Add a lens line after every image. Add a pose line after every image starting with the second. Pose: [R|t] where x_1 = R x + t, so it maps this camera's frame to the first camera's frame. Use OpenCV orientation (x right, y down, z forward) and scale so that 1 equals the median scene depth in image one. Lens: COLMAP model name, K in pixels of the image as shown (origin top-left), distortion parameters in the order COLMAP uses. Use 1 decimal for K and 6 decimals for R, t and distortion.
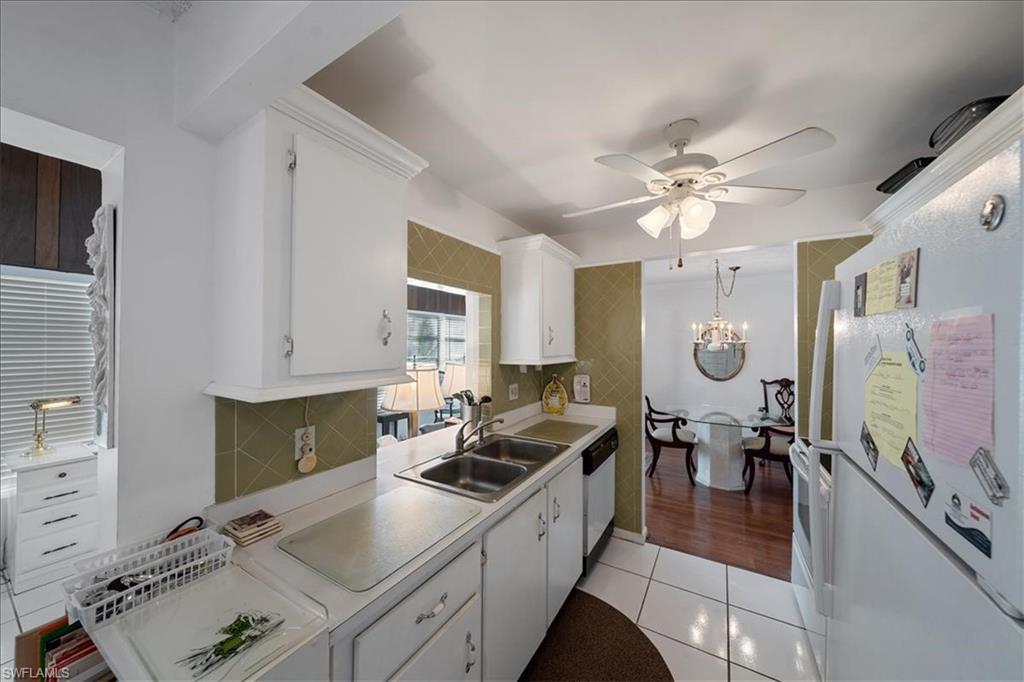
lens RADIAL K [[352.2, 0, 512.9], [0, 352.2, 337.2], [0, 0, 1]] dist [0.000053, 0.000028]
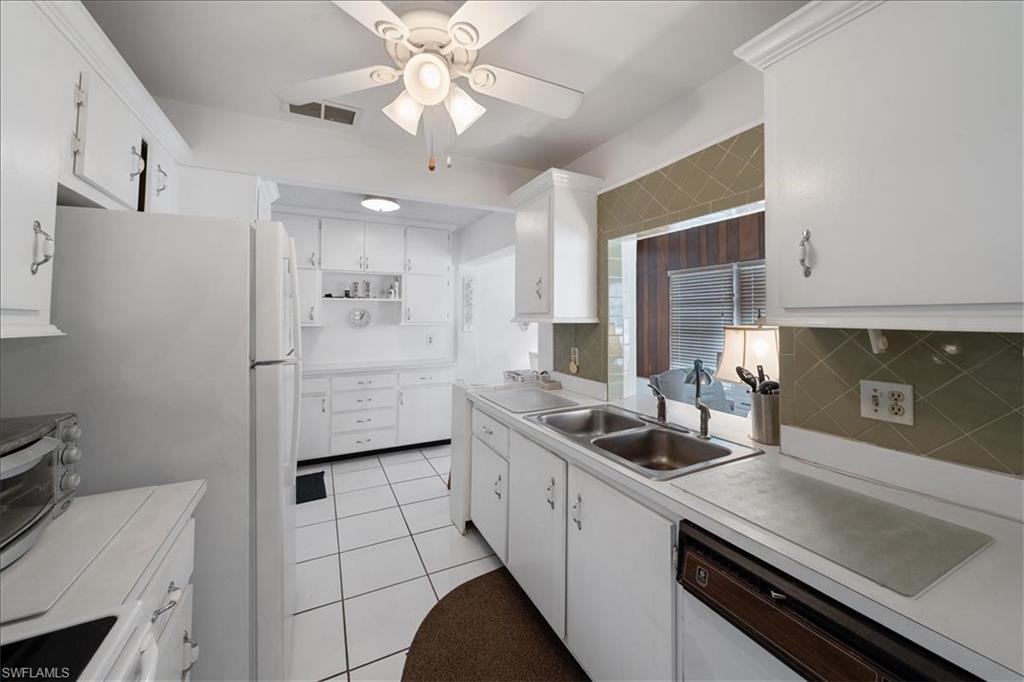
lens RADIAL K [[382.5, 0, 509.7], [0, 382.5, 304.5], [0, 0, 1]] dist [0.000741, 0.000074]
pose [[-0.546376, -0.030047, -0.837001, 0.549918], [0.010198, 0.999044, -0.042520, 0.055429], [0.837478, -0.031767, -0.545547, 0.829281]]
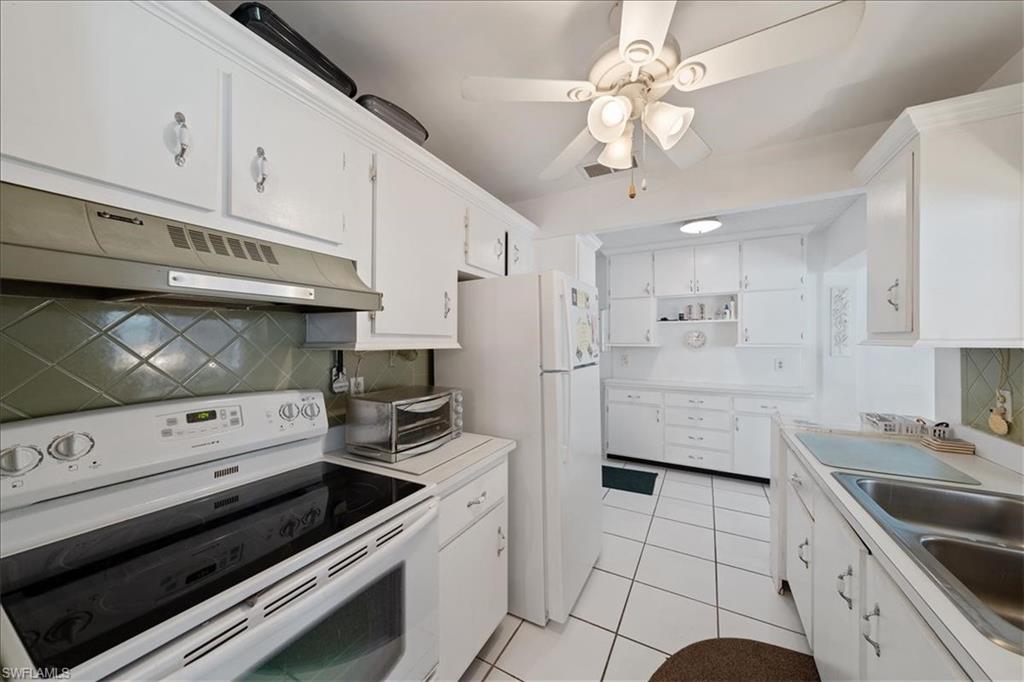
lens RADIAL K [[352.2, 0, 512.9], [0, 352.2, 337.2], [0, 0, 1]] dist [0.000053, 0.000028]
pose [[-0.999662, -0.000526, -0.025991, 0.395175], [-0.000052, 0.999834, -0.018207, 0.055909], [0.025996, -0.018199, -0.999496, 0.929721]]
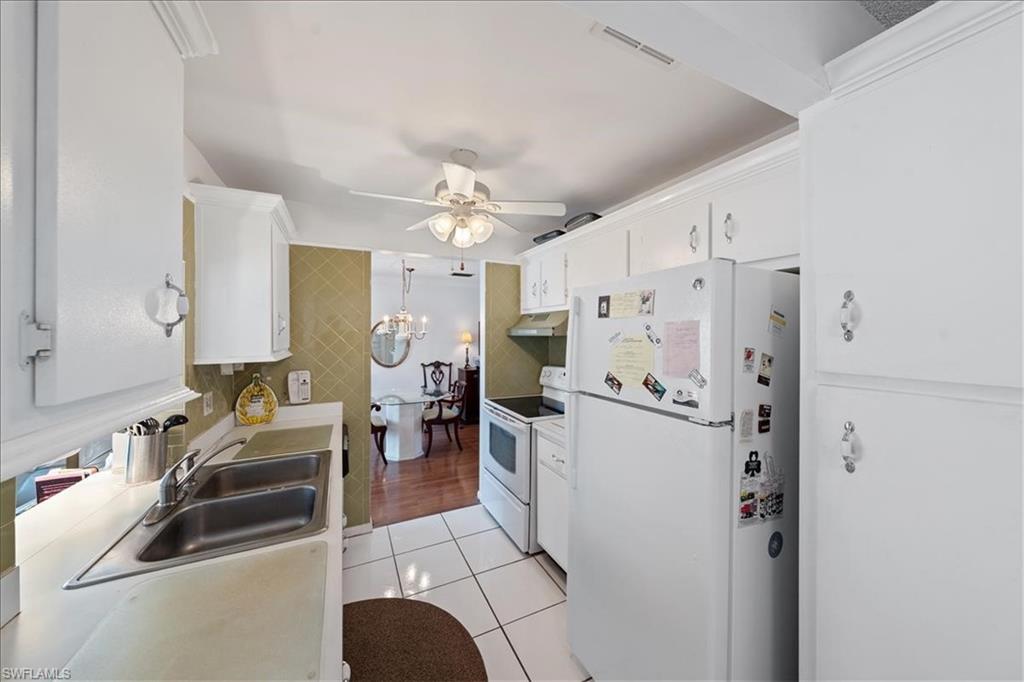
lens RADIAL K [[351.7, 0, 518.4], [0, 351.7, 332.7], [0, 0, 1]] dist [-0.000326, -0.000128]
pose [[0.540251, -0.001607, 0.841502, -0.236869], [-0.008592, 0.999936, 0.007426, 0.003481], [-0.841460, -0.011242, 0.540203, 0.096134]]
